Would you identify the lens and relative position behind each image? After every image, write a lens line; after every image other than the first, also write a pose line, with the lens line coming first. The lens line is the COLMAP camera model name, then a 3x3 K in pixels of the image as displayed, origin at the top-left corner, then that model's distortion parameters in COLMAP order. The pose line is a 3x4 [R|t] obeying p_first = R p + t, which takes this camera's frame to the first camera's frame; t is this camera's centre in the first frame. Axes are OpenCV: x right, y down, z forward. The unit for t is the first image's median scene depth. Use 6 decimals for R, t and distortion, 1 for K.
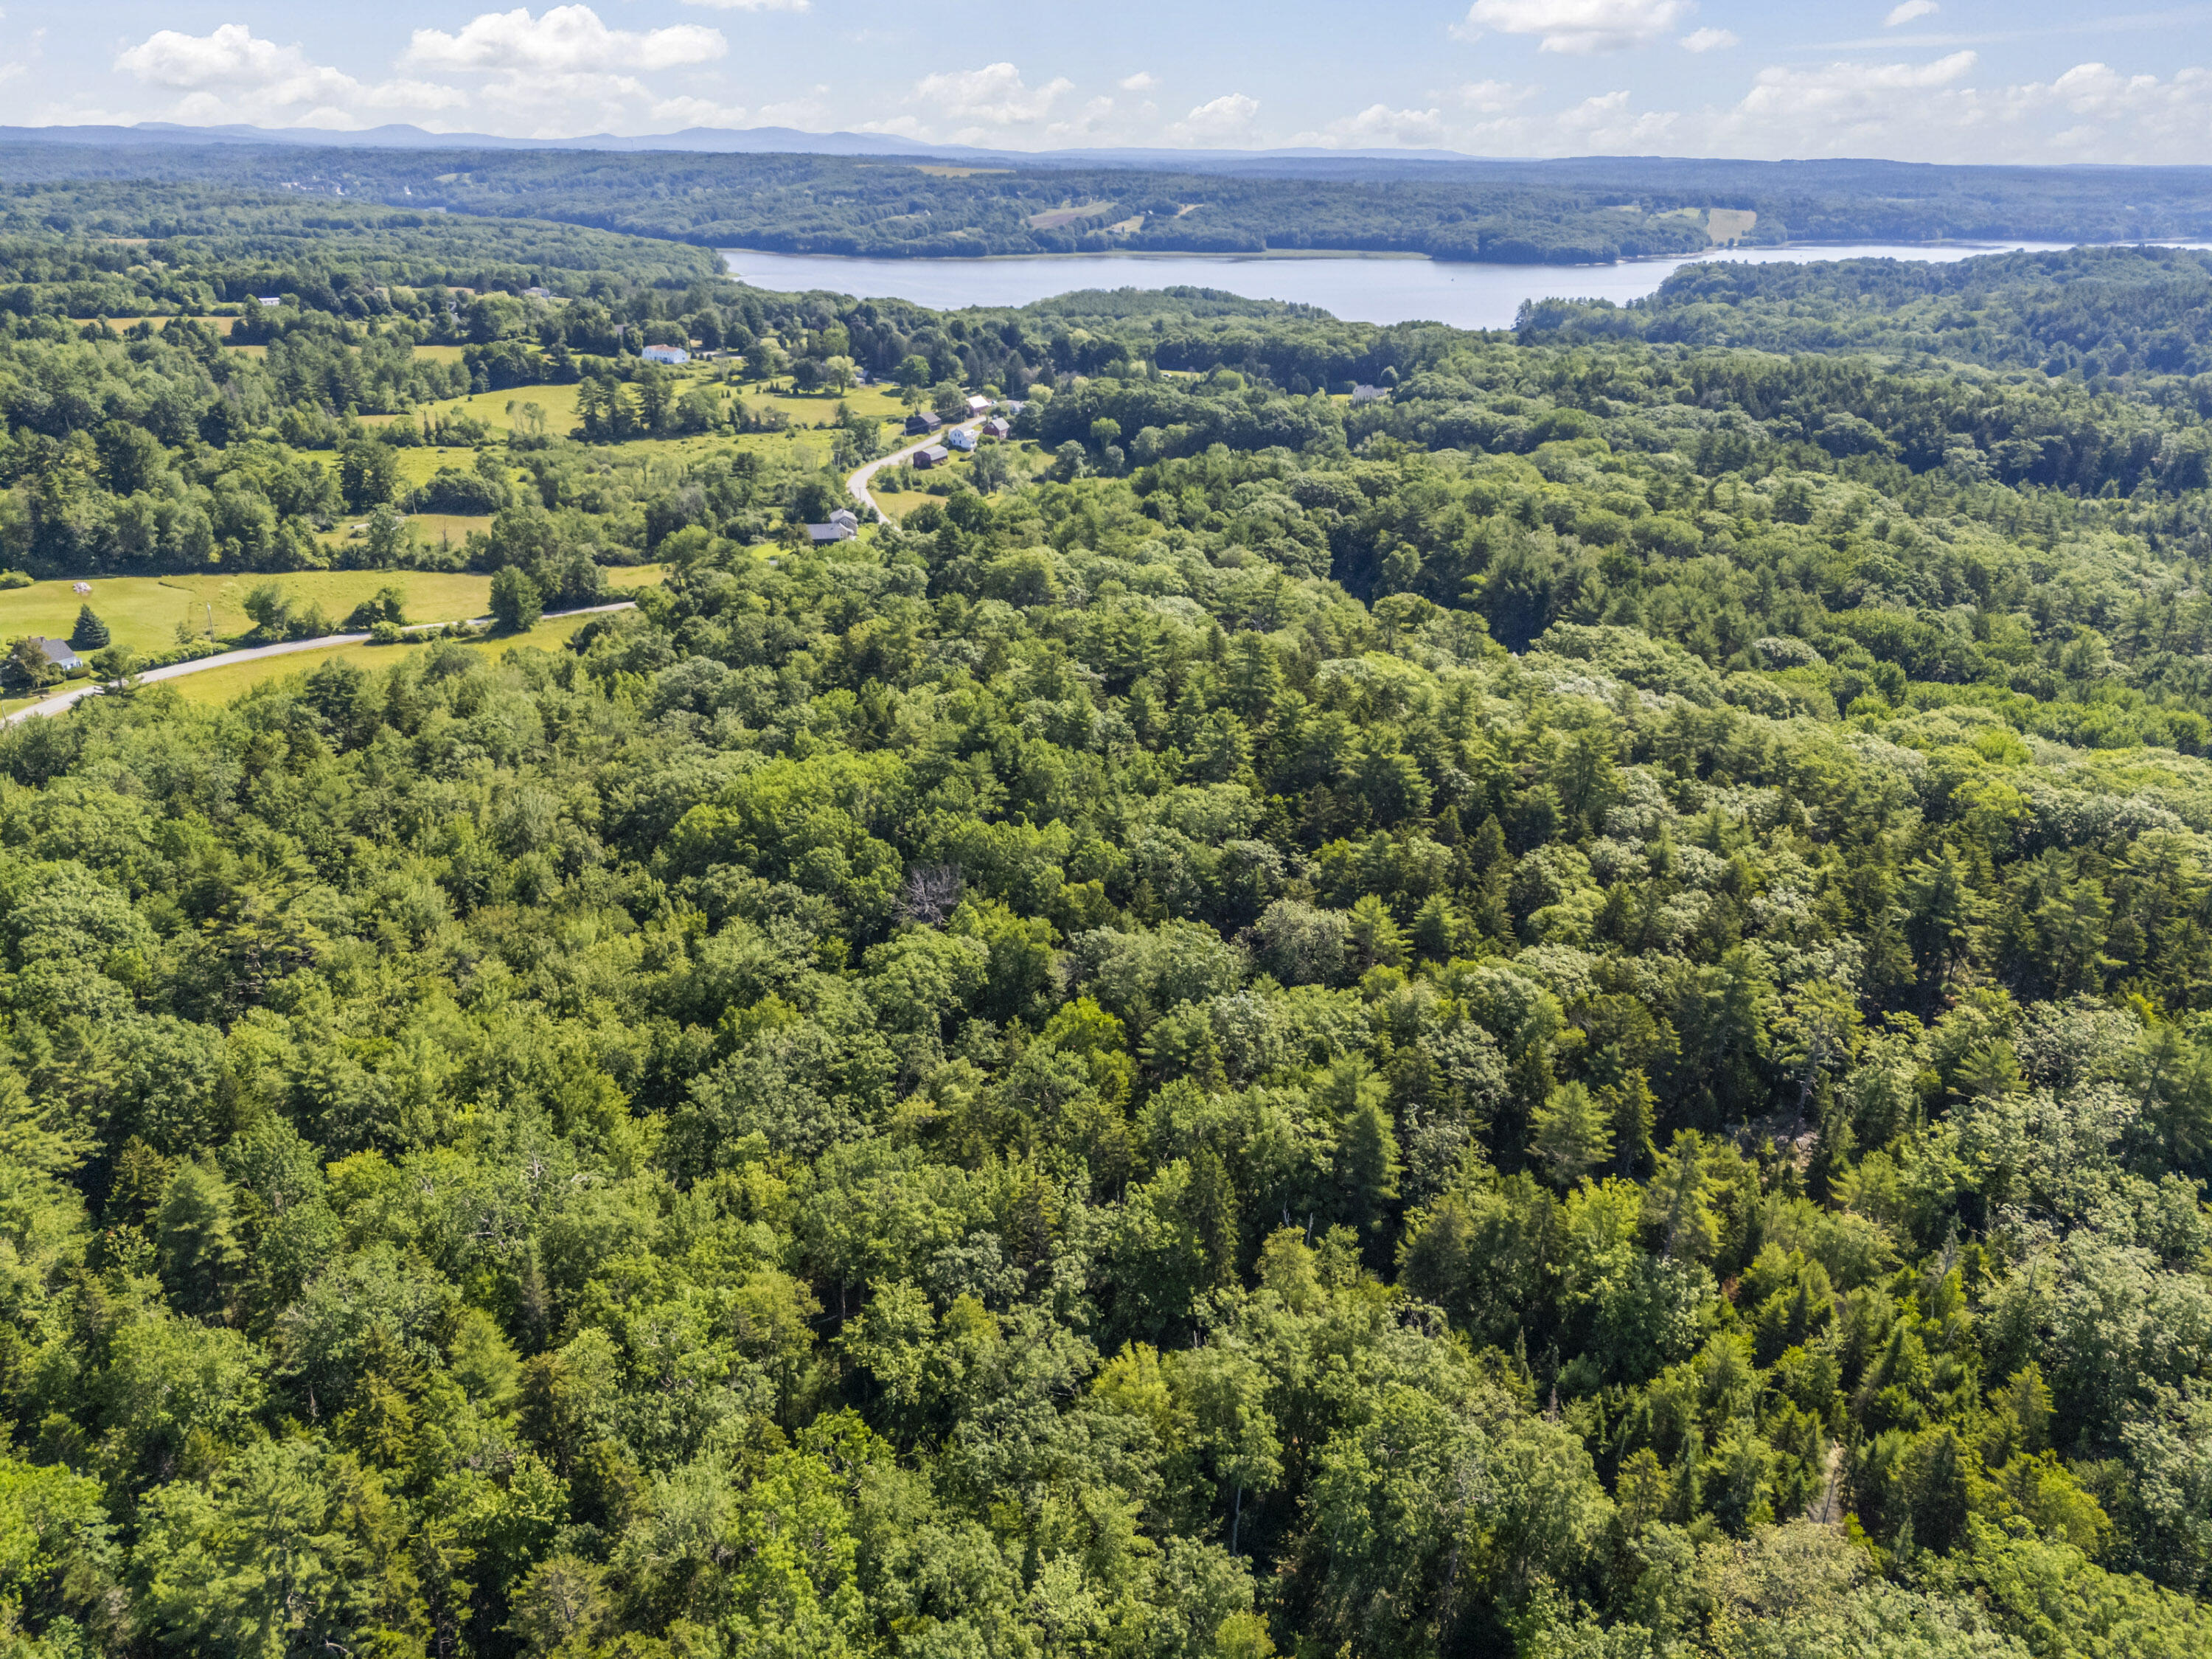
lens RADIAL K [[1626.0, 0, 1106.0], [0, 1626.0, 829.5], [0, 0, 1]] dist [0.089919, -0.099874]
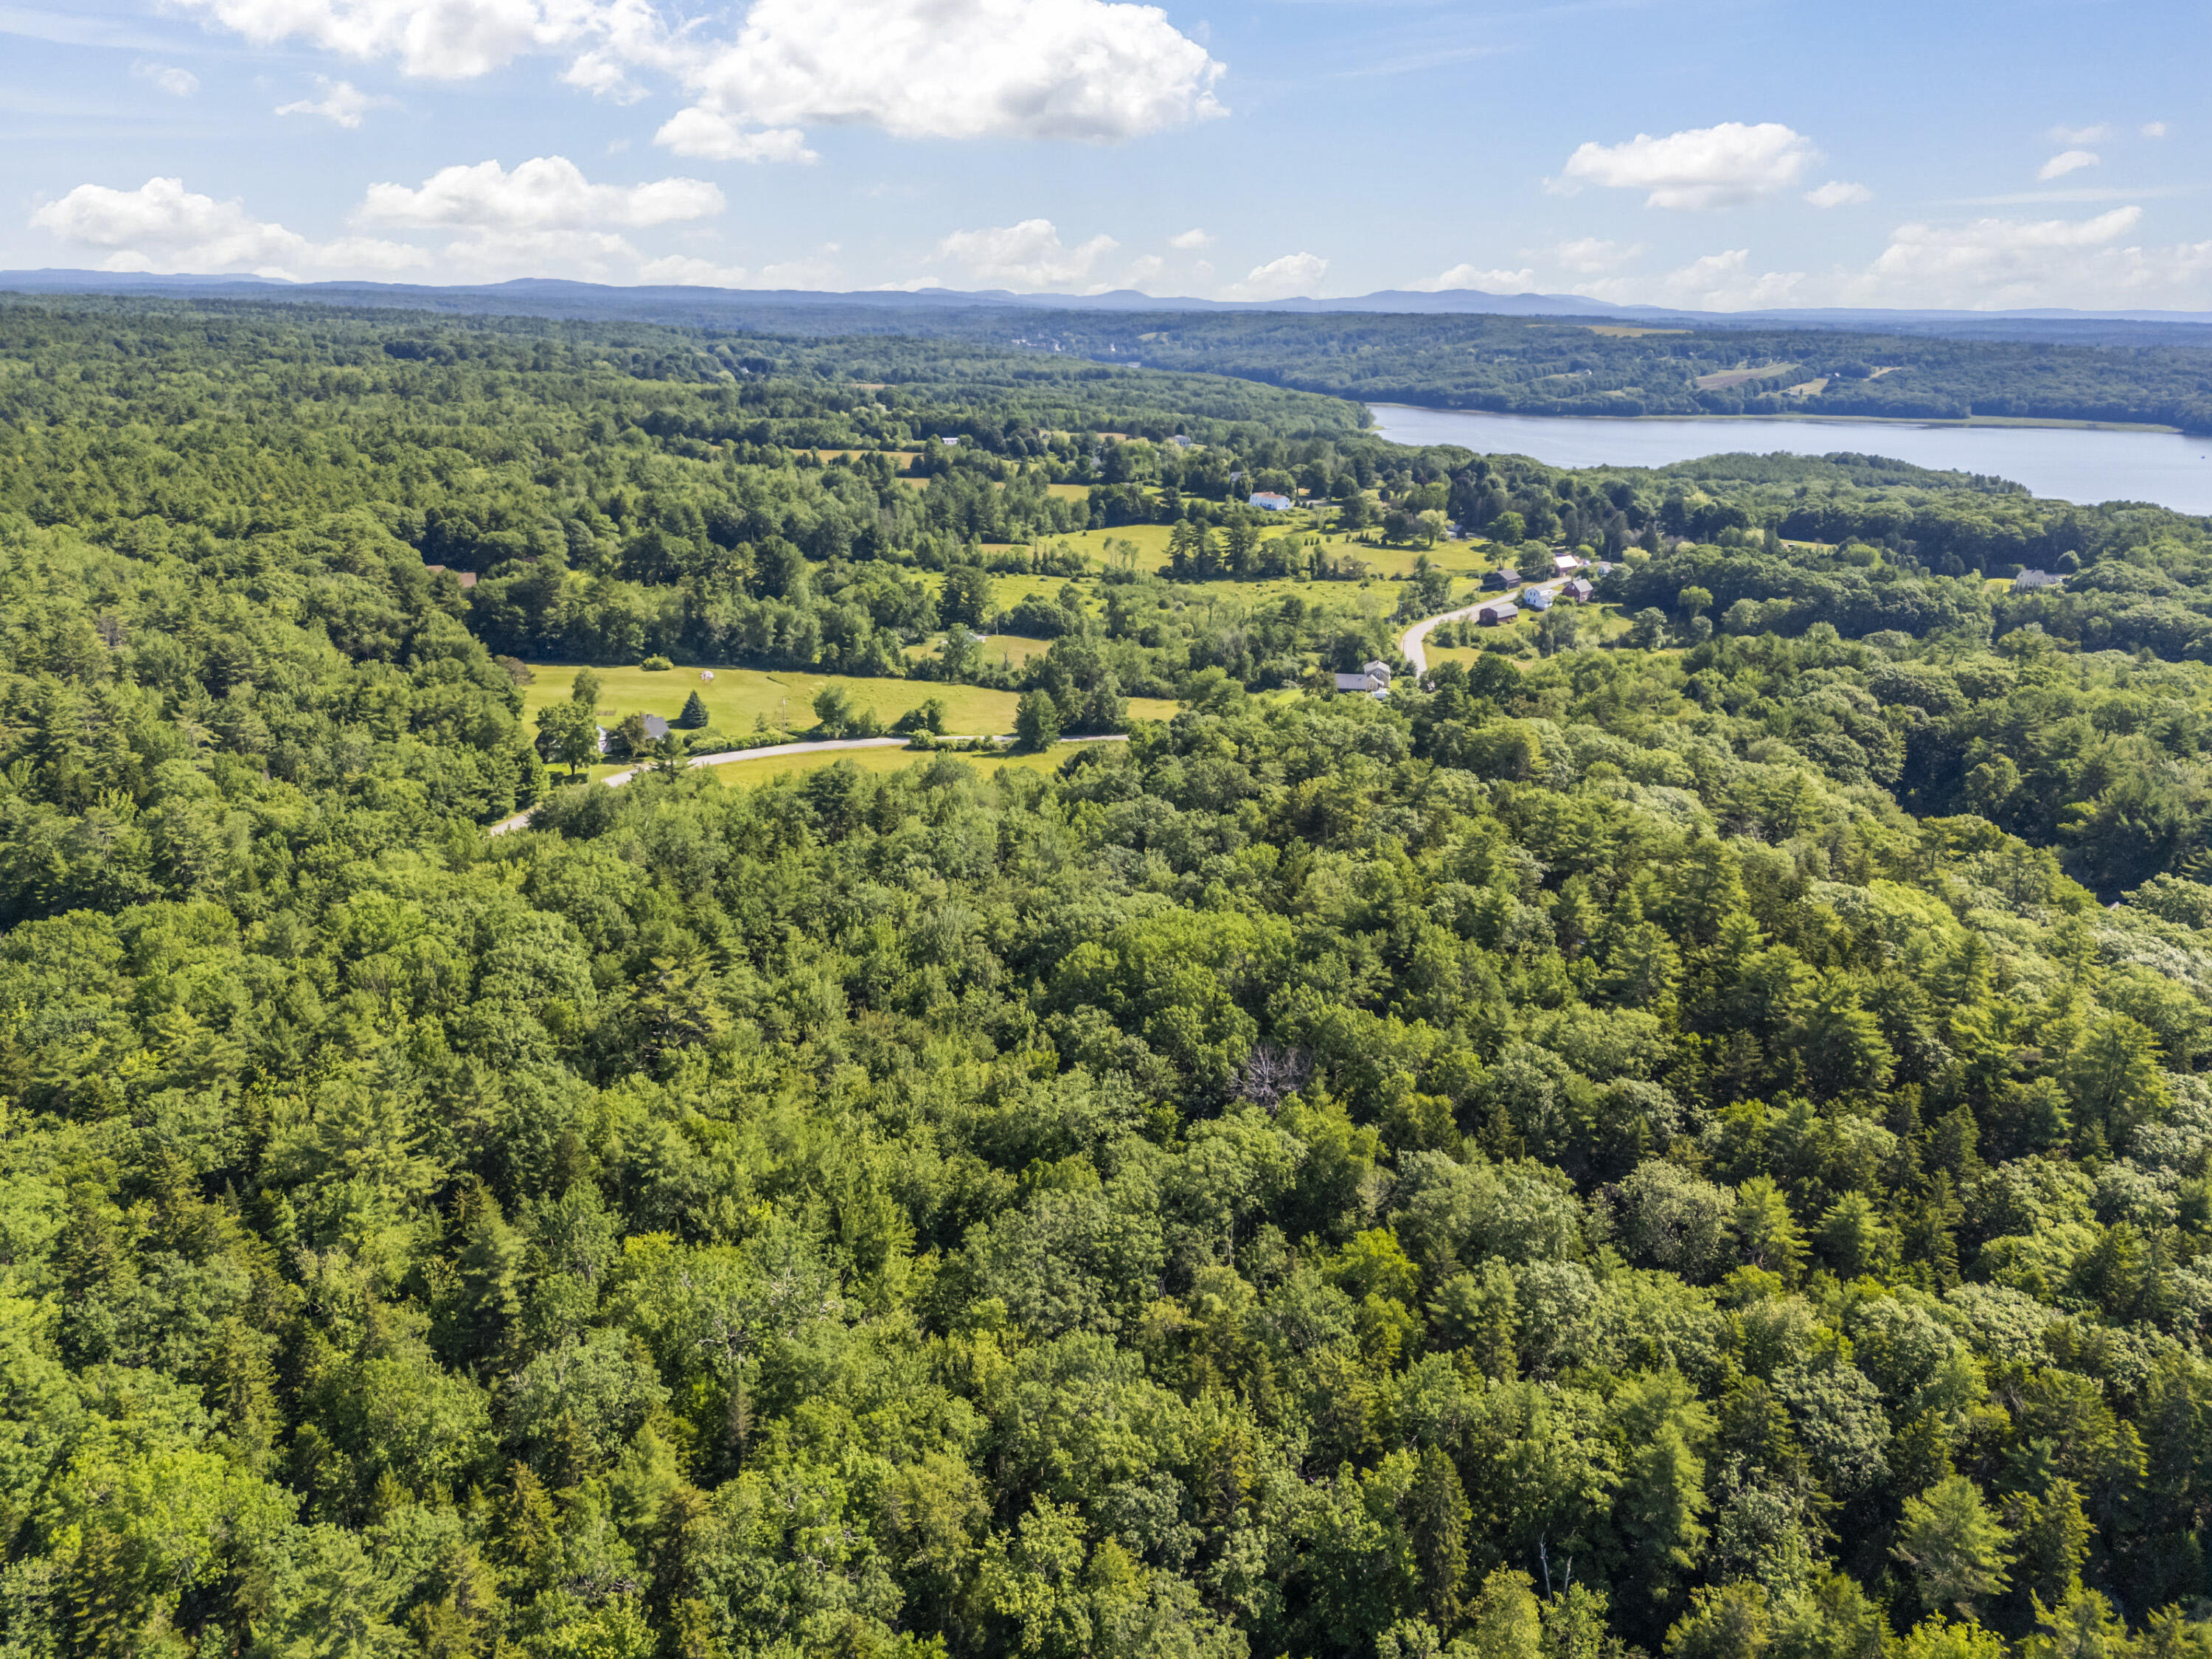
lens RADIAL K [[1631.1, 0, 1101.4], [0, 1631.1, 824.0], [0, 0, 1]] dist [0.073637, -0.063641]
pose [[0.925345, 0.121639, -0.359083, 0.060406], [-0.153123, 0.986356, -0.060465, -0.015737], [0.346829, 0.110935, 0.931345, 0.038669]]
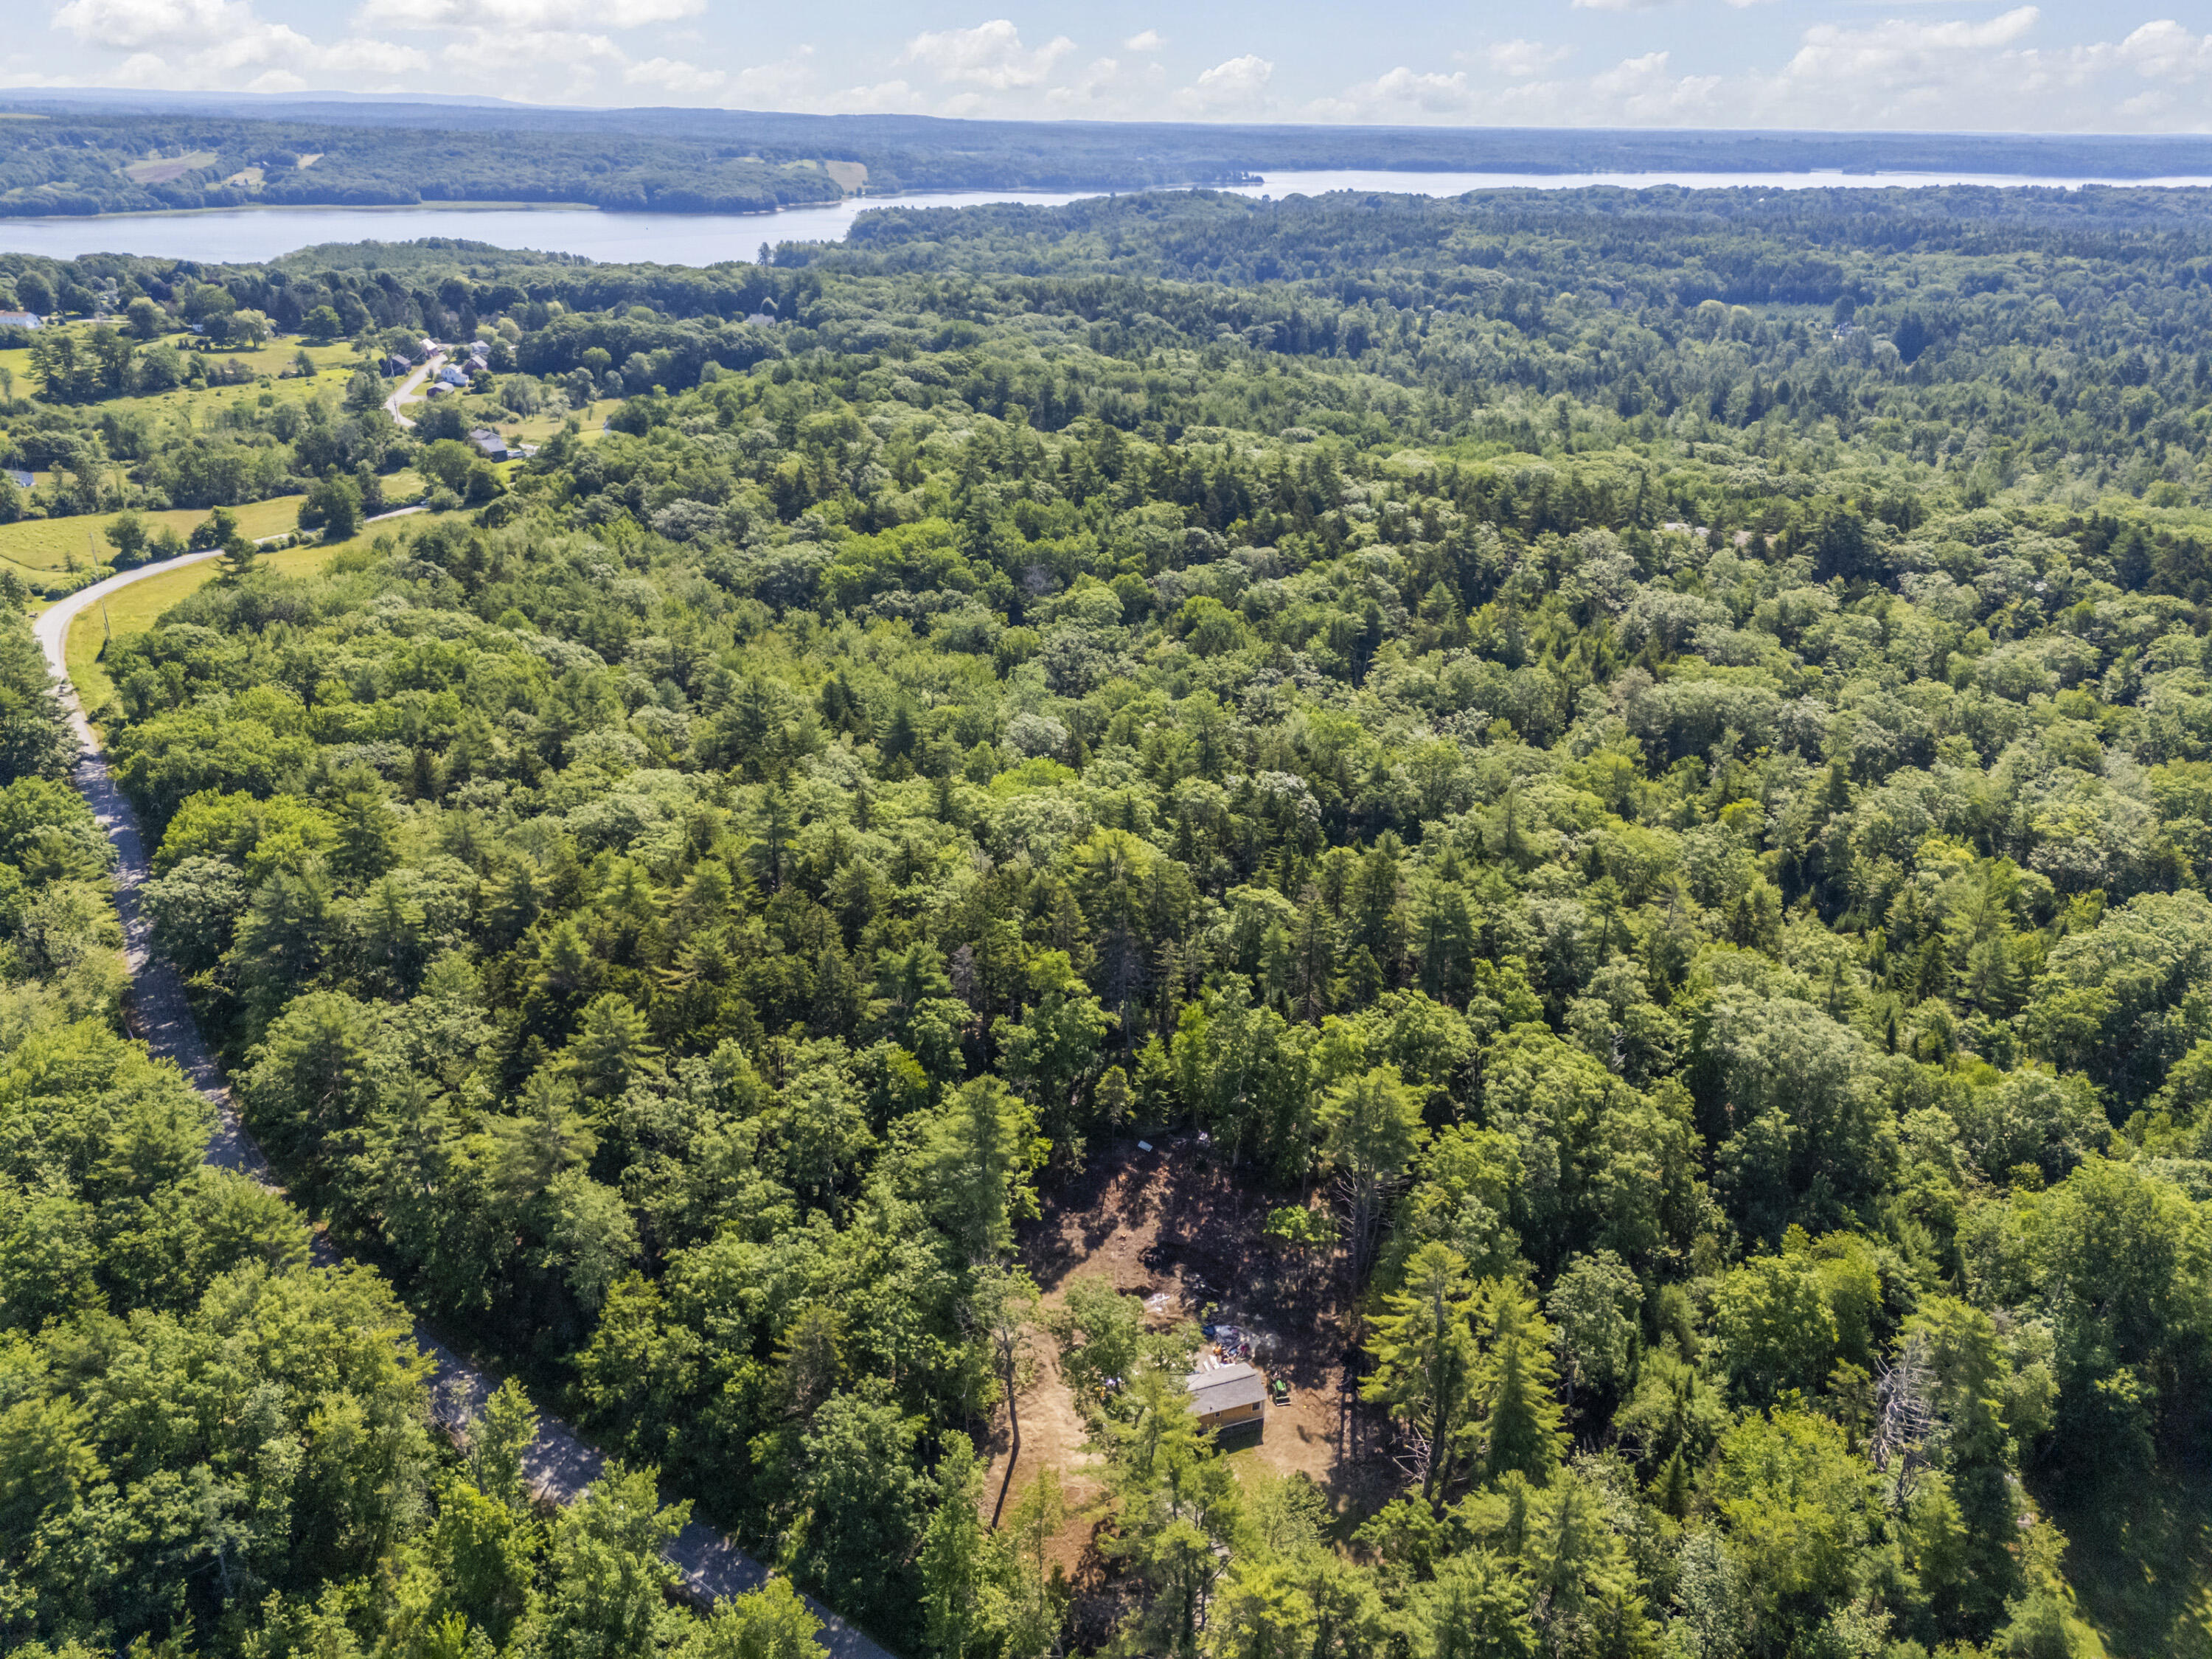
lens RADIAL K [[1616.0, 0, 1103.6], [0, 1616.0, 854.7], [0, 0, 1]] dist [0.068711, -0.058711]
pose [[0.866675, -0.206296, 0.454221, -0.434266], [0.187414, 0.978440, 0.086789, 0.092731], [-0.462332, 0.009909, 0.886652, -0.251155]]
